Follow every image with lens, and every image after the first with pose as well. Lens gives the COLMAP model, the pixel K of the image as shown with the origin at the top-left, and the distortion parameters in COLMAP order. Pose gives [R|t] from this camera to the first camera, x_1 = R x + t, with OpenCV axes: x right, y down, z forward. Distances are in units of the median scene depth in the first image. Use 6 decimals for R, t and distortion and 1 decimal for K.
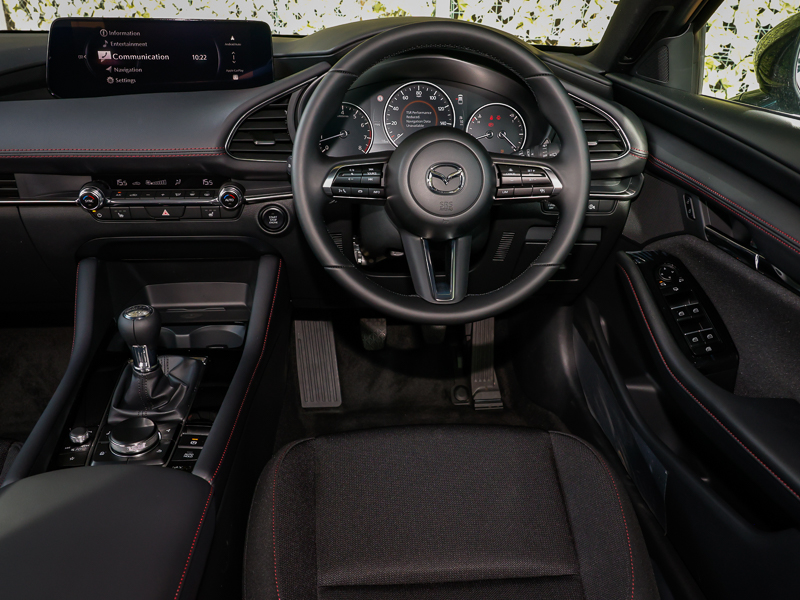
lens RADIAL K [[699.9, 0, 399.1], [0, 699.9, 310.8], [0, 0, 1]] dist [0.018339, -0.004671]
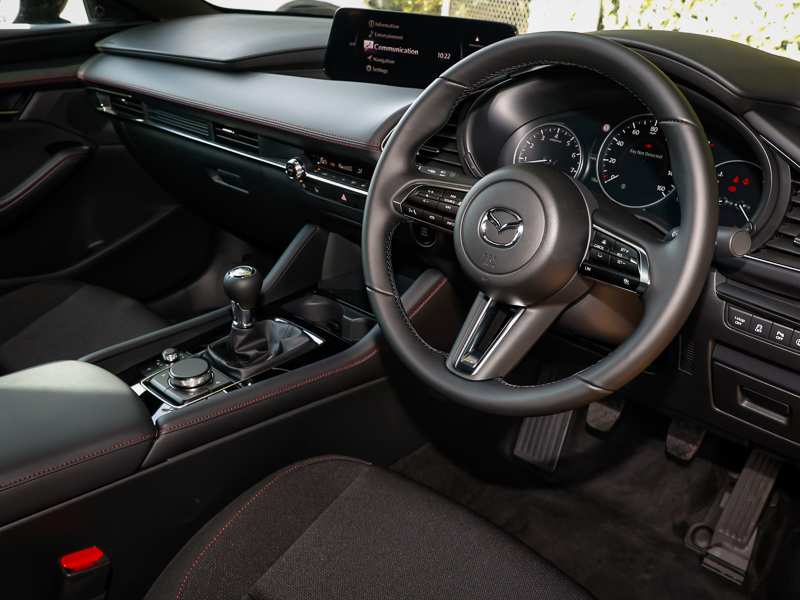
lens RADIAL K [[721.8, 0, 400.4], [0, 721.8, 318.2], [0, 0, 1]] dist [0.017314, 0.000007]
pose [[0.678750, 0.334843, -0.653589, 0.482027], [-0.345375, 0.930981, 0.118284, -0.129317], [0.648085, 0.145448, 0.747549, 0.285641]]
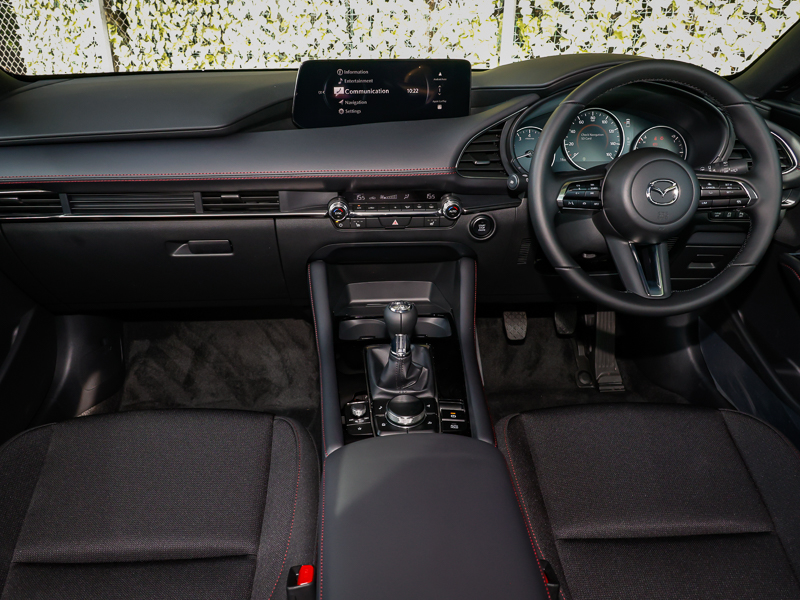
lens RADIAL K [[626.7, 0, 400.0], [0, 626.7, 300.0], [0, 0, 1]] dist [0.008608, -0.001421]
pose [[0.999589, -0.002979, -0.028509, -0.296694], [0.002701, 0.999948, -0.009790, 0.001079], [0.028537, 0.009709, 0.999546, -0.054554]]
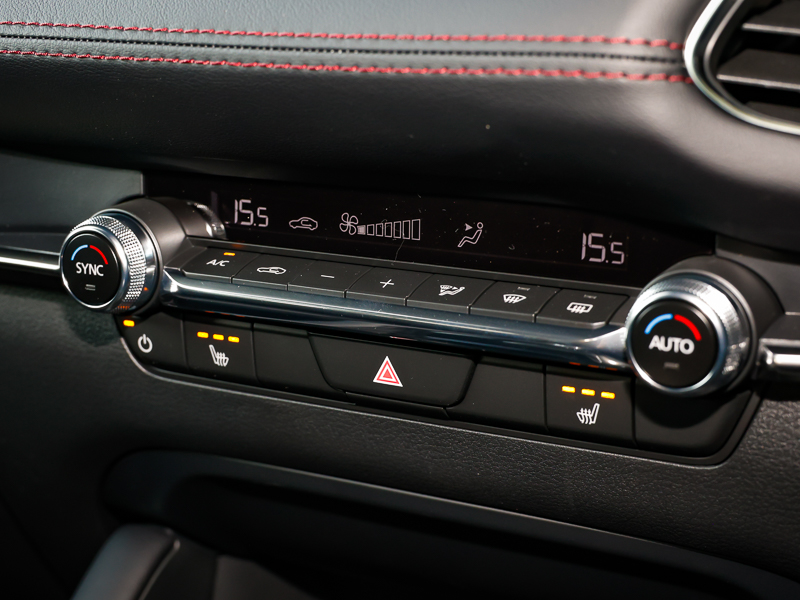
lens RADIAL K [[1606.7, 0, 400.0], [0, 1606.7, 300.0], [0, 0, 1]] dist [-0.035551, -0.096350]
pose [[0.816781, 0.104715, -0.567366, -0.067159], [-0.248577, 0.951307, -0.182275, -0.076071], [0.520652, 0.289913, 0.803039, 0.623492]]
